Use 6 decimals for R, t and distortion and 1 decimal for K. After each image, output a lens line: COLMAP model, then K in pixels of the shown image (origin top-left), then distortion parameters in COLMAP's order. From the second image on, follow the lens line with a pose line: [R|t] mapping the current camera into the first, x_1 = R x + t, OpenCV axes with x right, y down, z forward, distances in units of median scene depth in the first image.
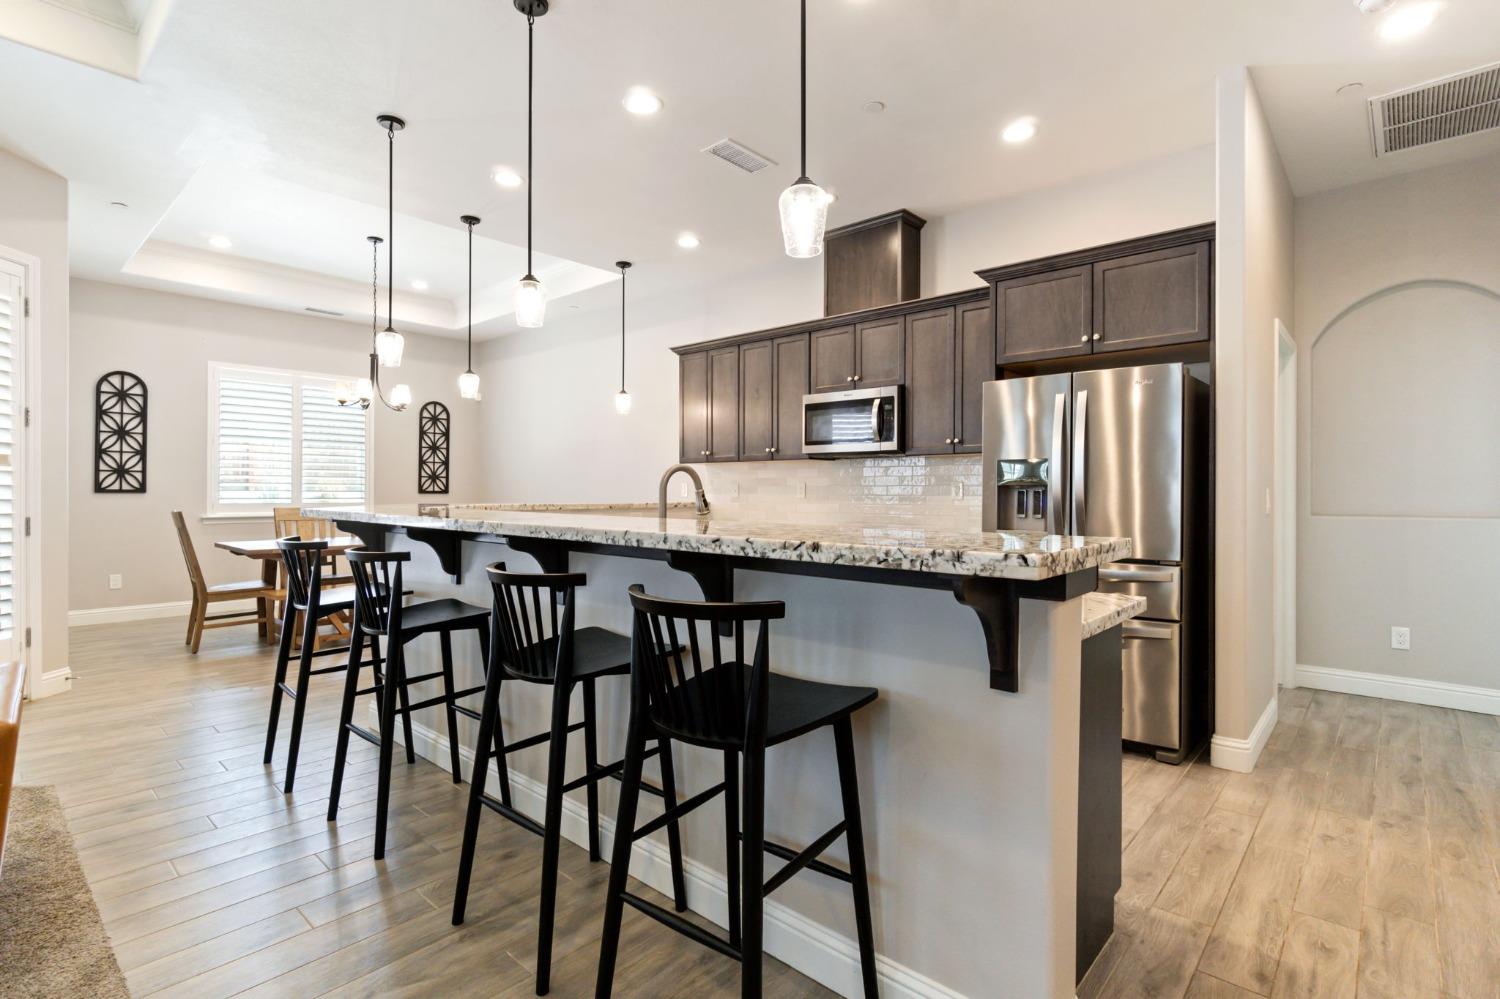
lens RADIAL K [[718.2, 0, 742.5], [0, 718.2, 494.6], [0, 0, 1]] dist [-0.004198, -0.000679]
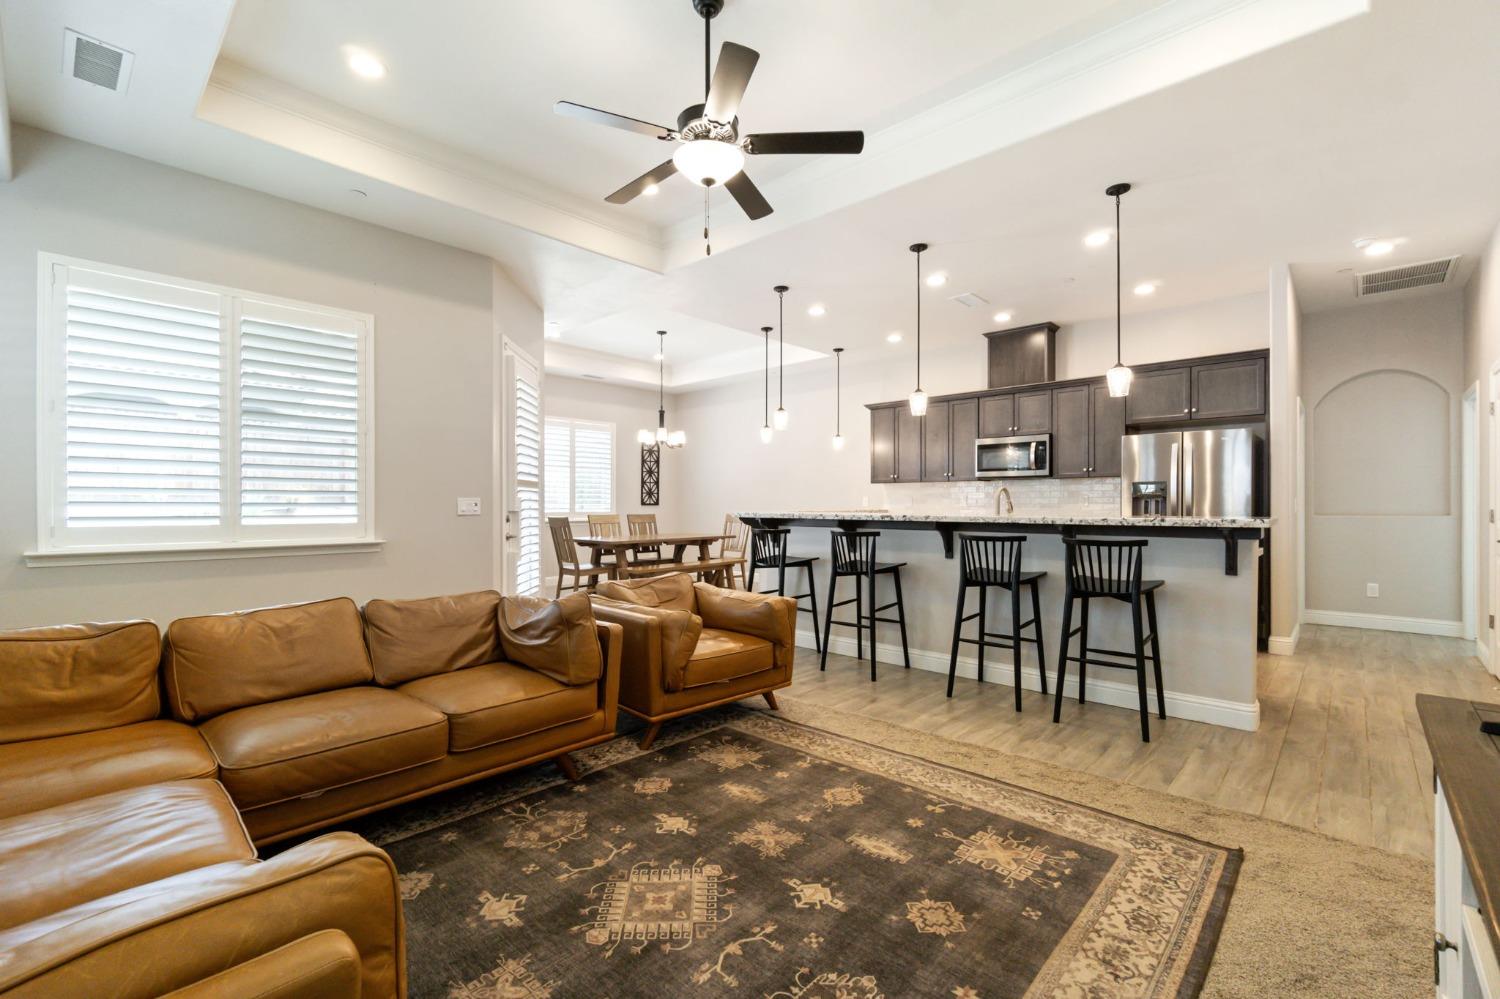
lens RADIAL K [[644.8, 0, 741.7], [0, 644.8, 506.6], [0, 0, 1]] dist [-0.007100, -0.000007]
pose [[0.999779, -0.005265, -0.020336, -0.389071], [0.005267, 0.999986, 0.000066, 0.003641], [0.020335, -0.000173, 0.999793, -0.389683]]
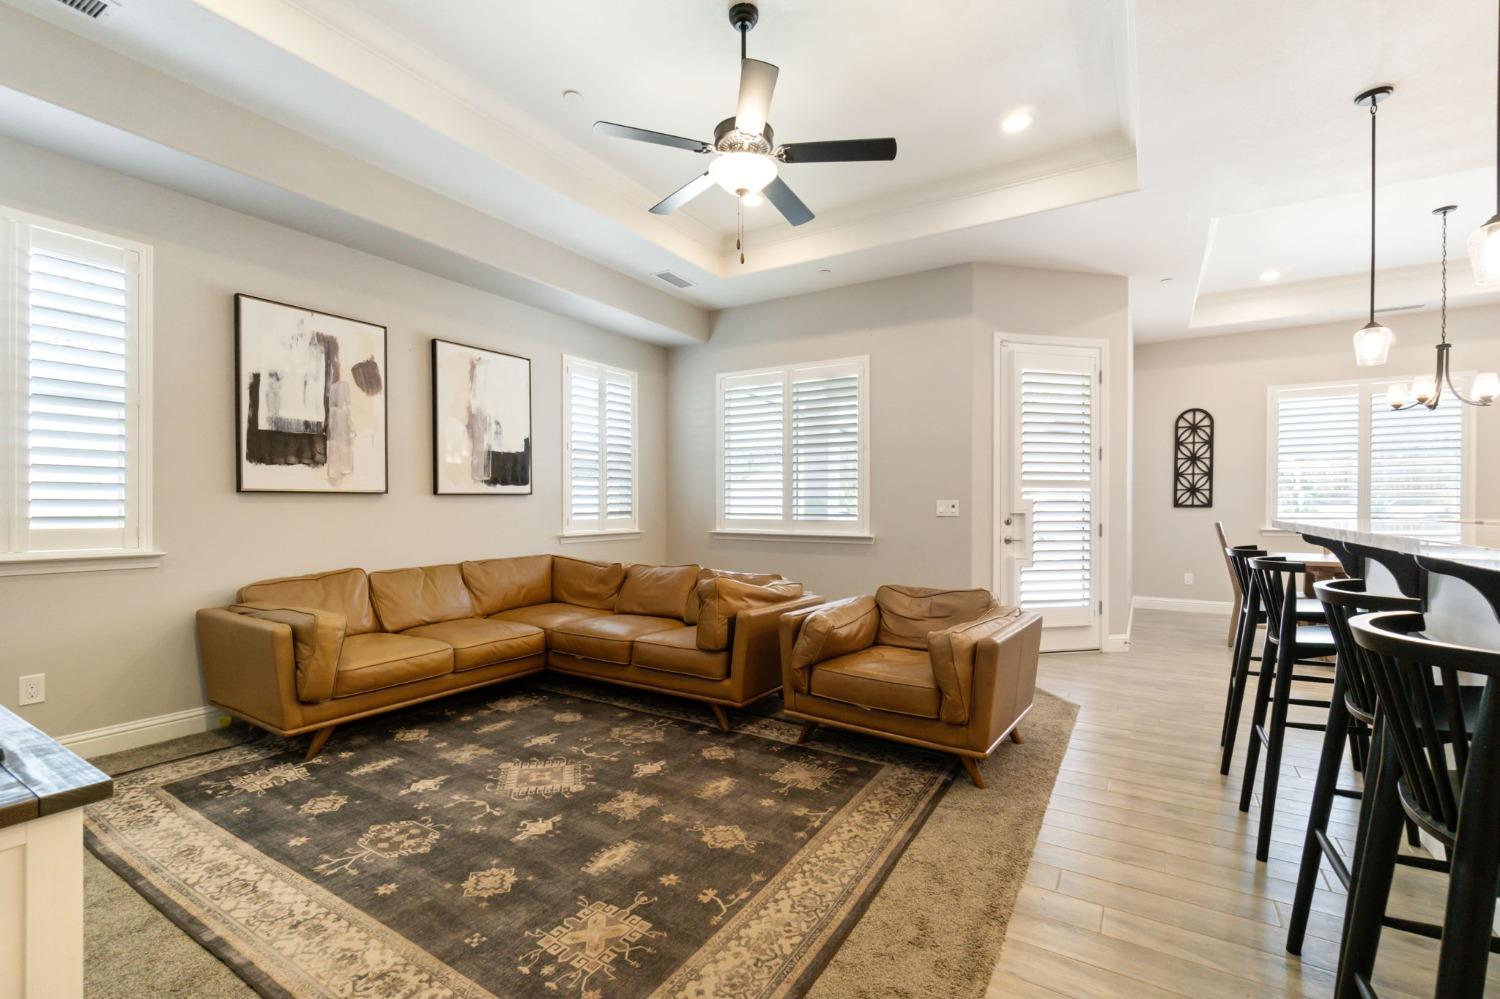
lens RADIAL K [[653.0, 0, 743.1], [0, 653.0, 513.2], [0, 0, 1]] dist [-0.001790, -0.000269]
pose [[0.178248, 0.005444, -0.983970, 0.125668], [-0.002399, 0.999984, 0.005098, 0.004693], [0.983983, 0.001452, 0.178259, 0.048152]]
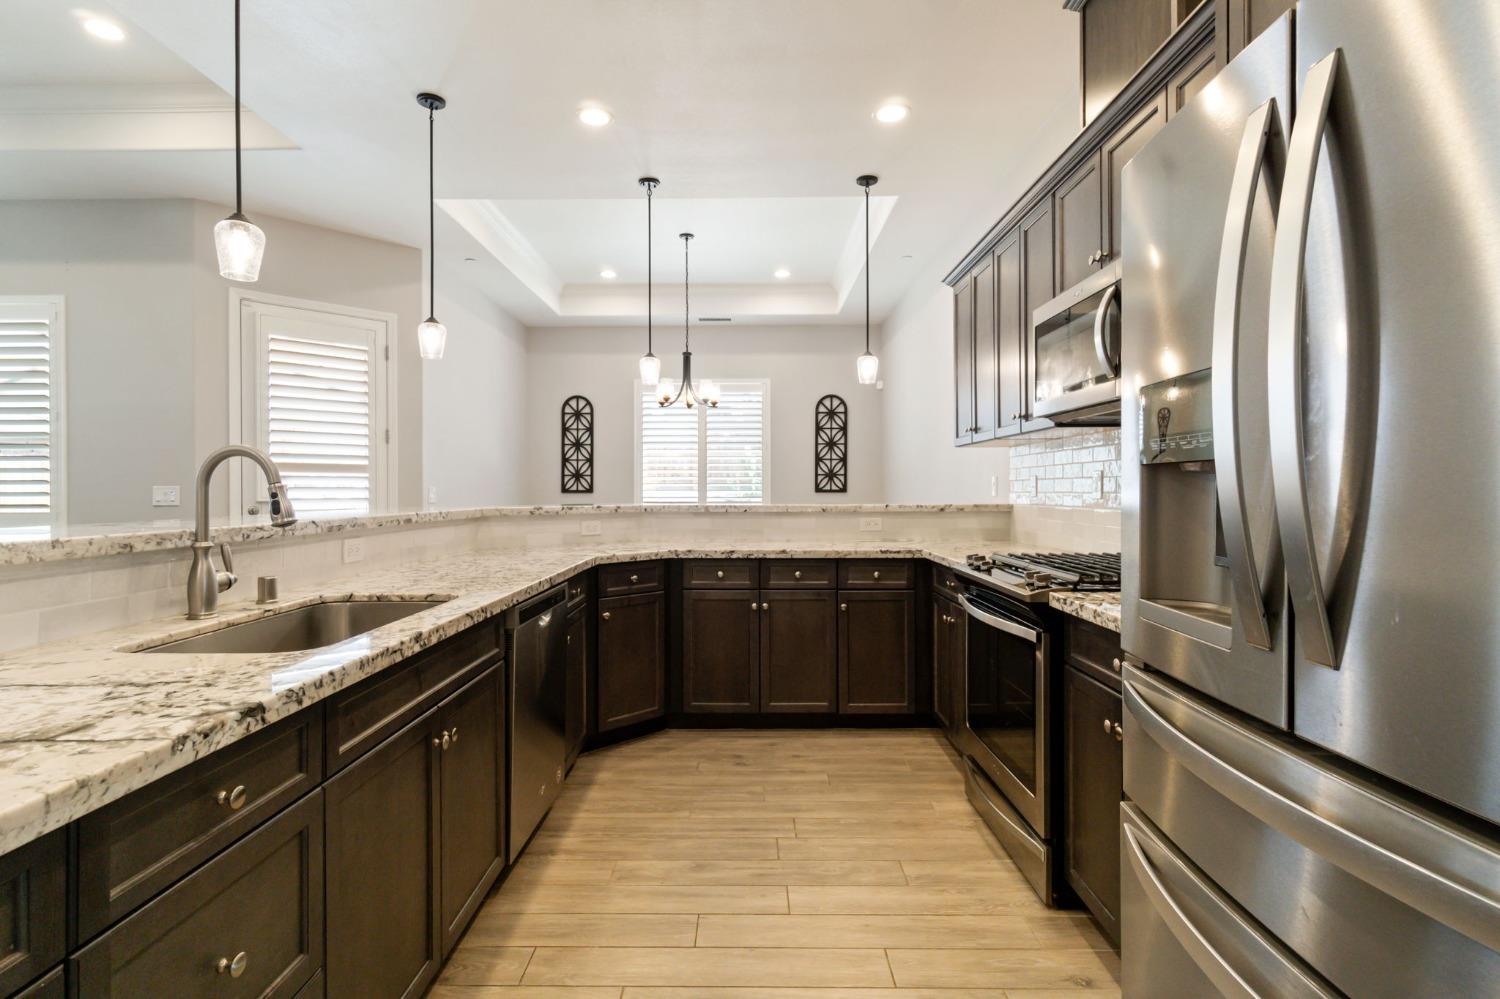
lens RADIAL K [[729.7, 0, 741.6], [0, 729.7, 492.9], [0, 0, 1]] dist [-0.002405, -0.000166]
pose [[0.666521, -0.002776, -0.745481, 0.348437], [0.002691, 0.999996, -0.001318, 0.000269], [0.745481, -0.001128, 0.666525, 0.463249]]
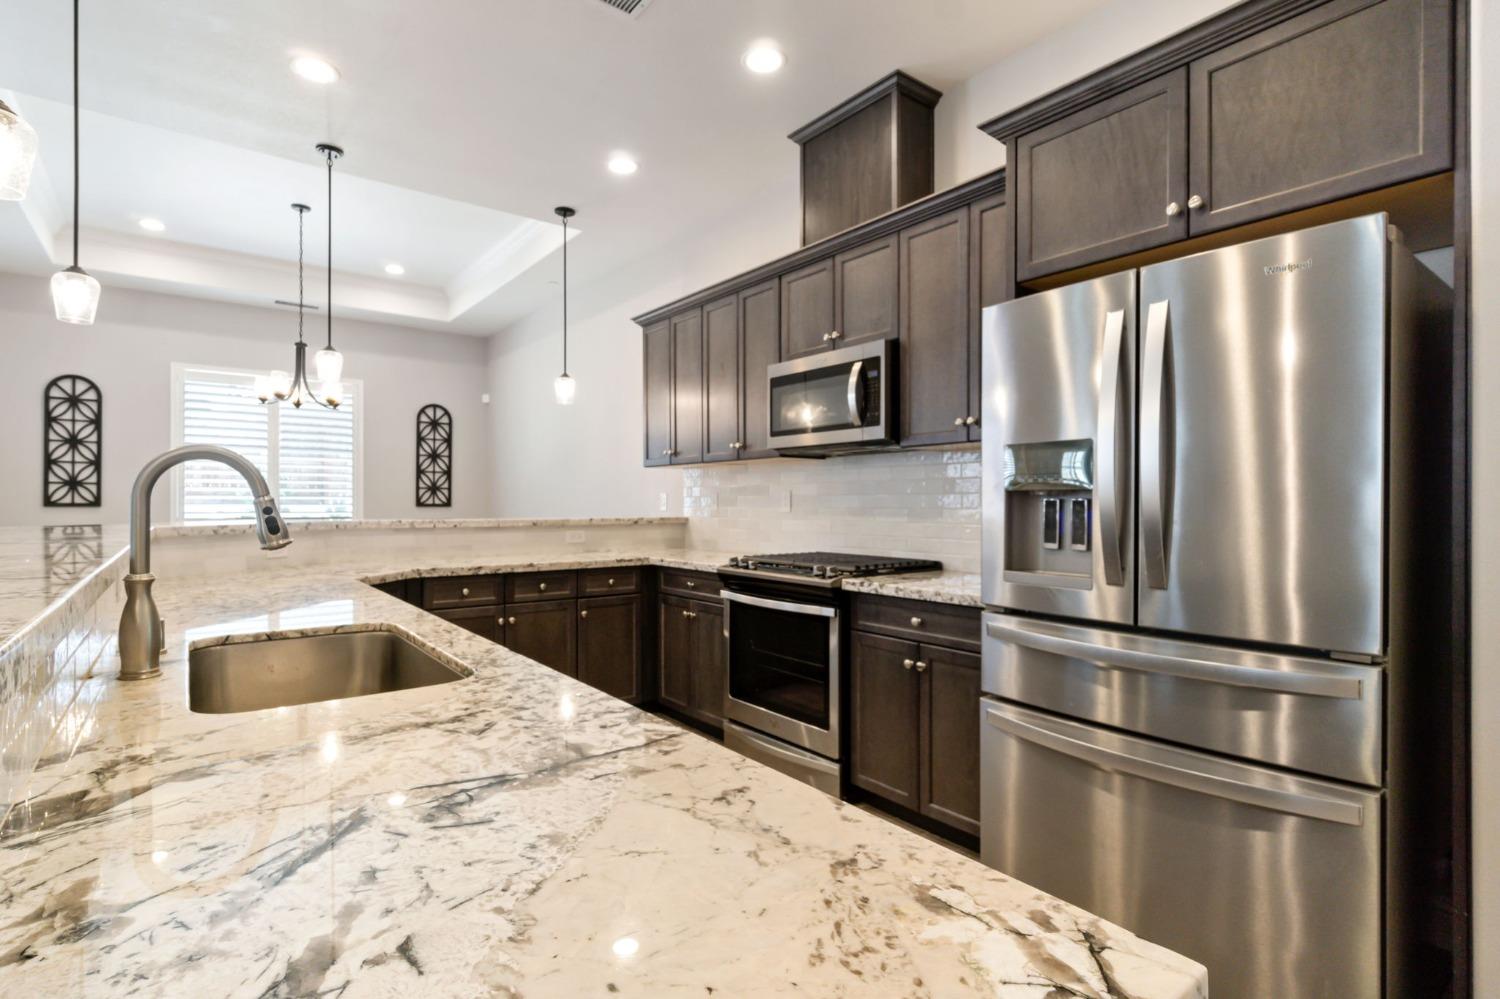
lens RADIAL K [[723.3, 0, 743.3], [0, 723.3, 506.1], [0, 0, 1]] dist [-0.004318, 0.000341]
pose [[0.984679, -0.002134, -0.174365, 0.183094], [0.001968, 0.999997, -0.001121, -0.000698], [0.174367, 0.000761, 0.984680, 0.300943]]
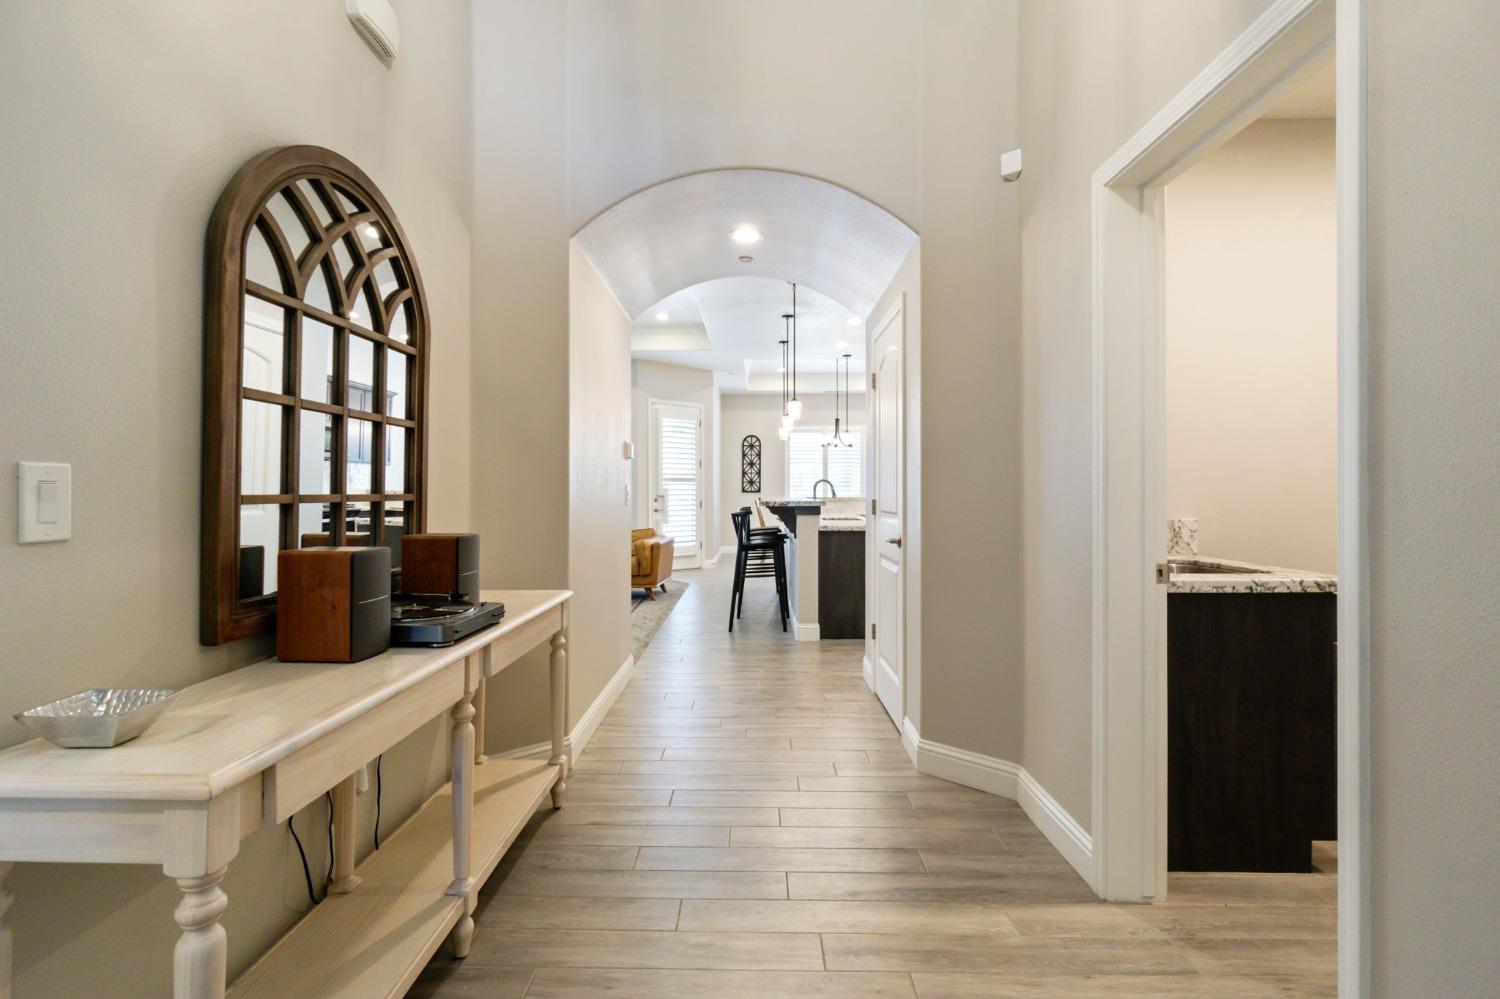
lens RADIAL K [[718.2, 0, 742.5], [0, 718.2, 494.6], [0, 0, 1]] dist [-0.004198, -0.000679]
pose [[0.656733, -0.003570, -0.754115, 0.907861], [0.001614, 0.999993, -0.003329, 0.013541], [0.754121, 0.000969, 0.656734, -0.524181]]
